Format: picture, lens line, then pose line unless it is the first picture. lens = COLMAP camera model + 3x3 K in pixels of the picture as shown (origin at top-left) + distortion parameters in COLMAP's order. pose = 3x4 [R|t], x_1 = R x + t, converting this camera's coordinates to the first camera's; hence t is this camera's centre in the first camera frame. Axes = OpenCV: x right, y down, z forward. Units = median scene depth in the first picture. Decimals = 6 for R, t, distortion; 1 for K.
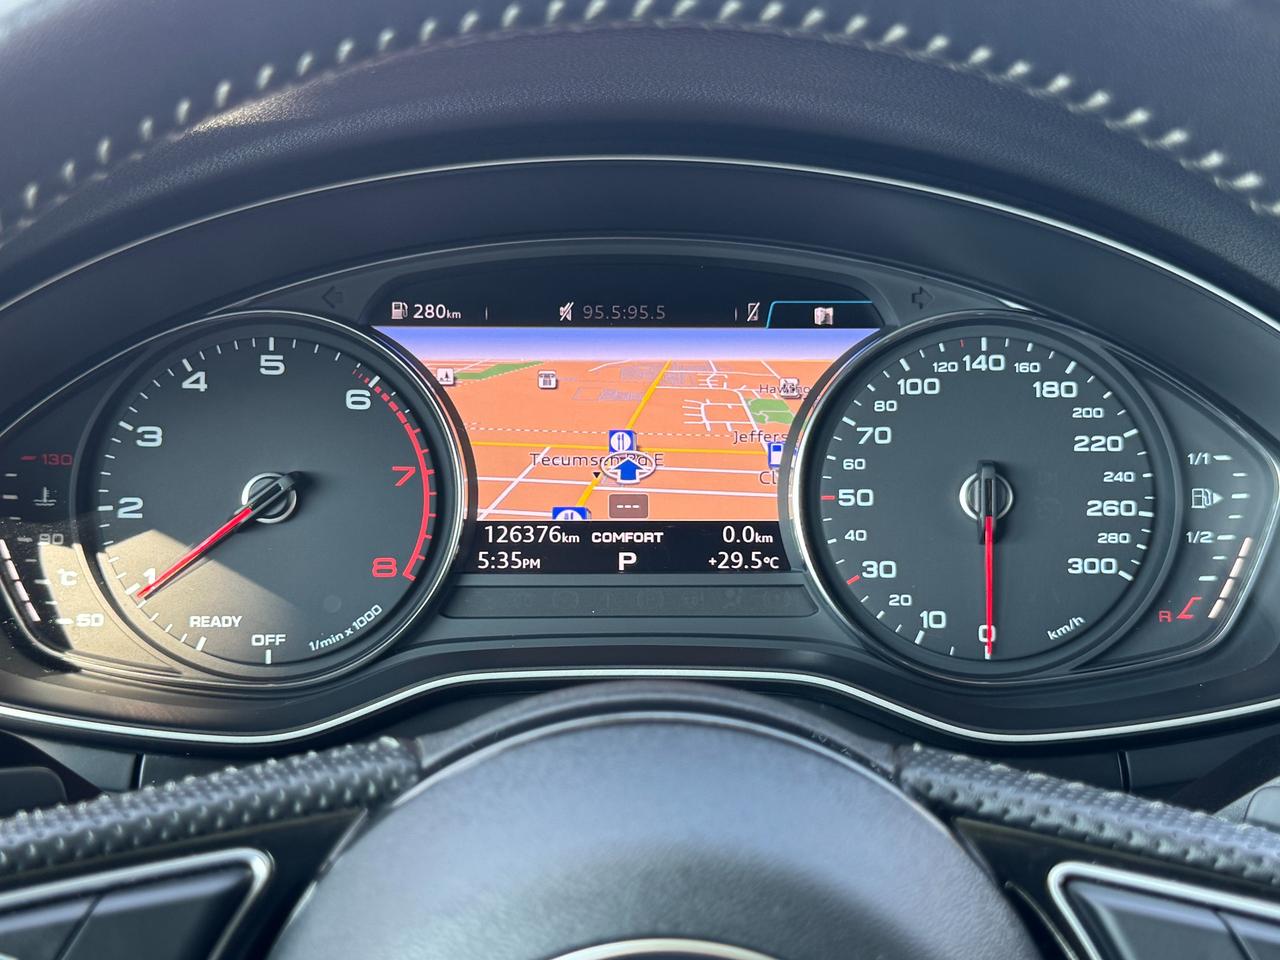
lens RADIAL K [[1684.0, 0, 640.0], [0, 1684.0, 480.0], [0, 0, 1]] dist [0.106303, -0.050090]
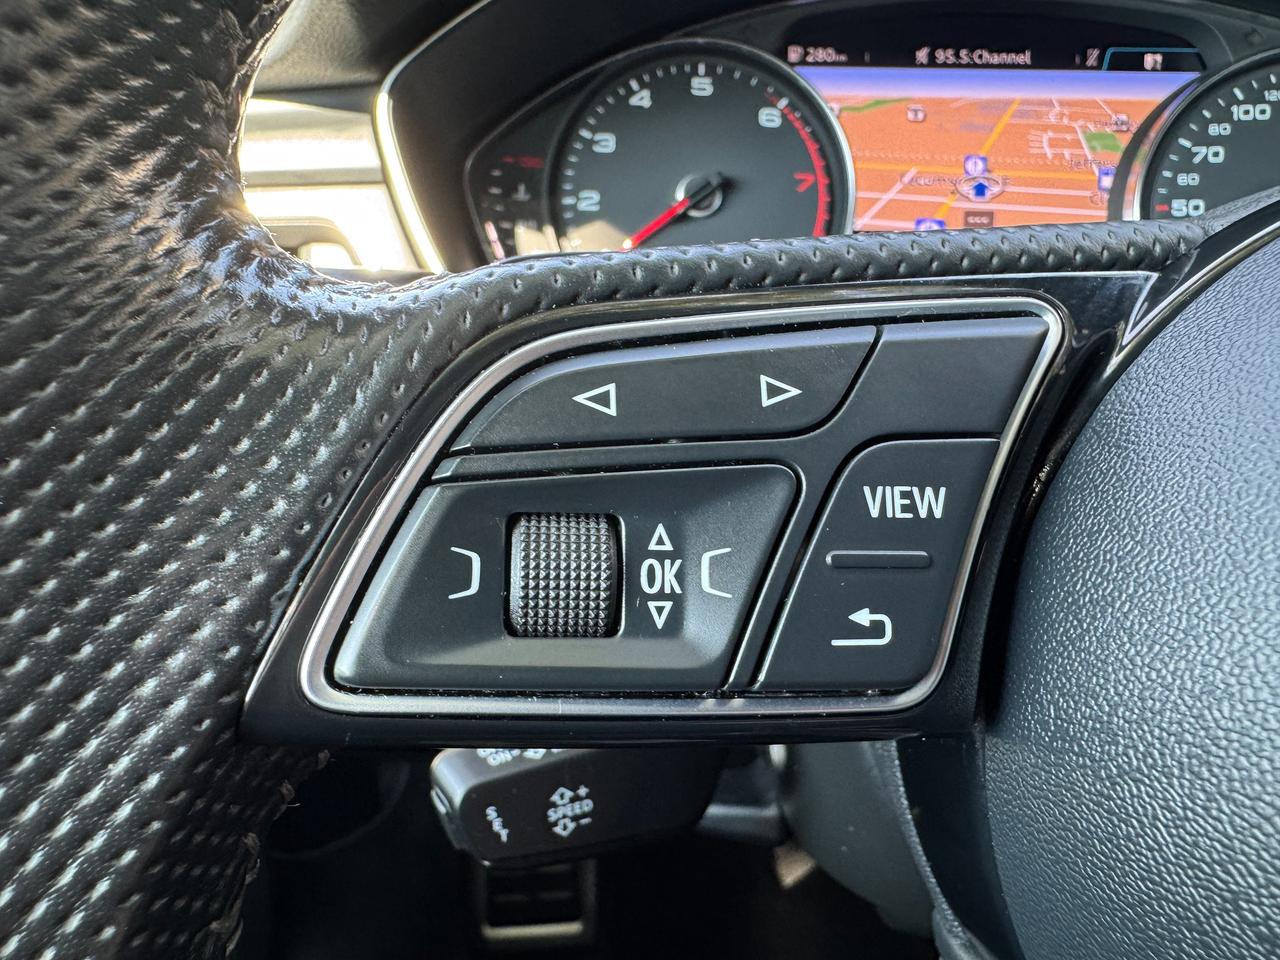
lens RADIAL K [[919.2, 0, 640.0], [0, 919.2, 480.0], [0, 0, 1]] dist [-0.006426, -0.002869]
pose [[0.996577, 0.038438, -0.073186, -0.202020], [-0.030172, 0.993376, 0.110880, 0.141128], [0.076963, -0.108292, 0.991135, 0.309851]]
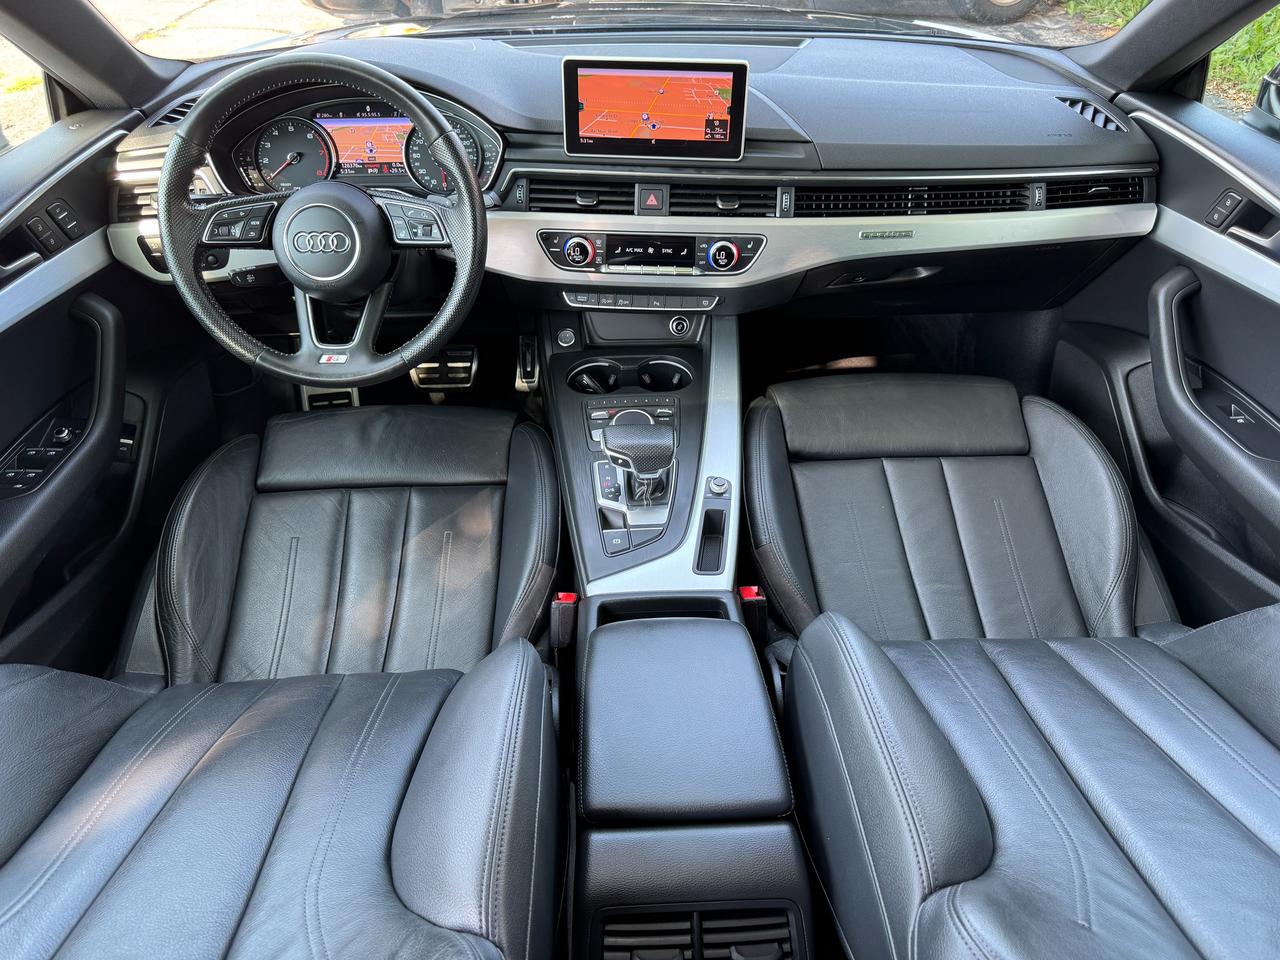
lens RADIAL K [[873.2, 0, 640.0], [0, 873.2, 480.0], [0, 0, 1]] dist [-0.020694, -0.003244]
pose [[0.999560, -0.020622, 0.021324, 0.691123], [0.012520, 0.944955, 0.326961, 0.081128], [-0.026893, -0.326551, 0.944797, -1.653416]]
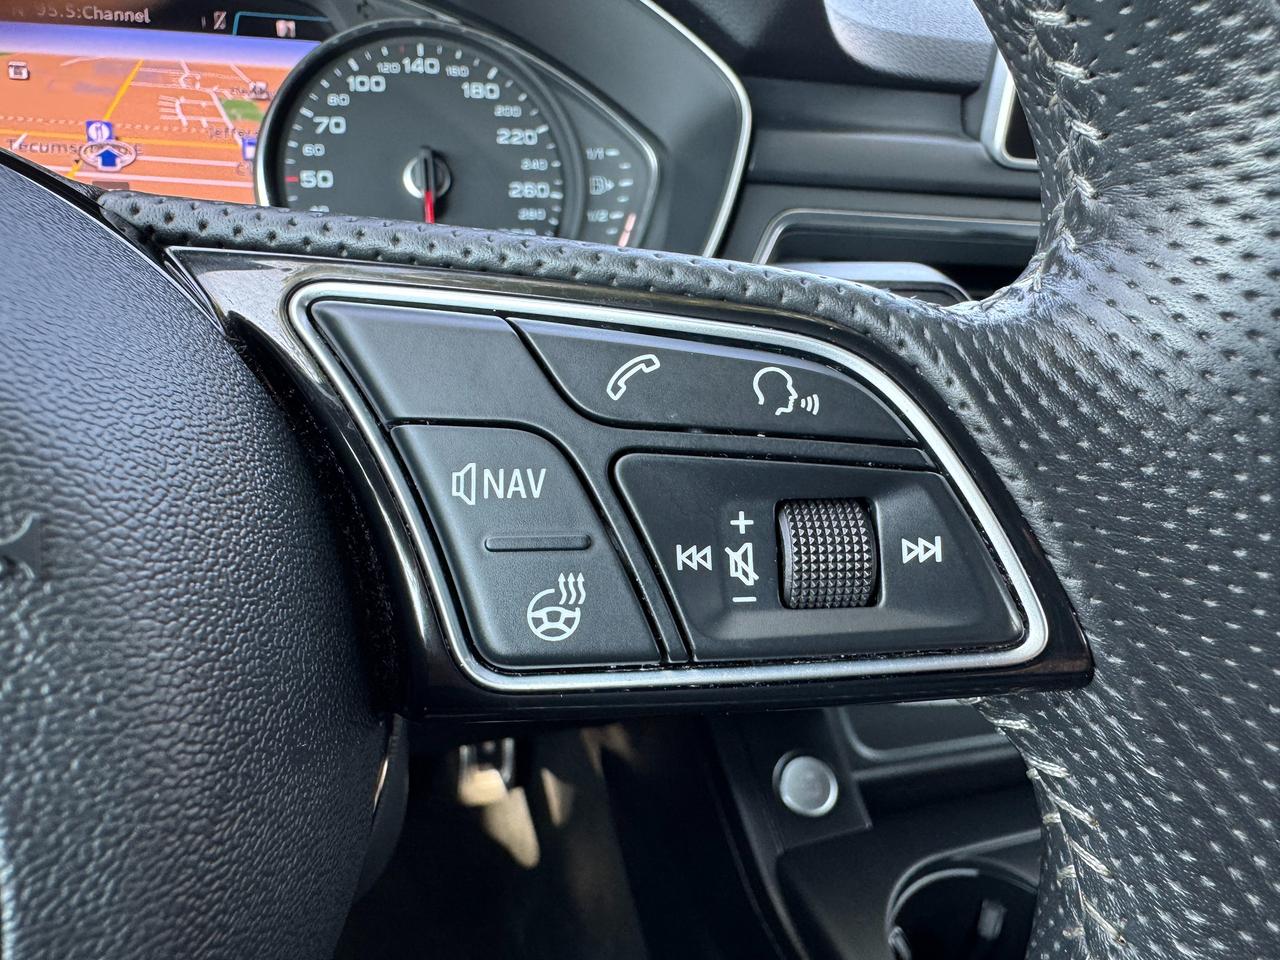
lens RADIAL K [[919.2, 0, 640.0], [0, 919.2, 480.0], [0, 0, 1]] dist [-0.006426, -0.002869]
pose [[0.955021, -0.064557, 0.289427, 0.144456], [0.030270, 0.992140, 0.121418, 0.147113], [-0.294991, -0.107196, 0.949468, 0.307383]]
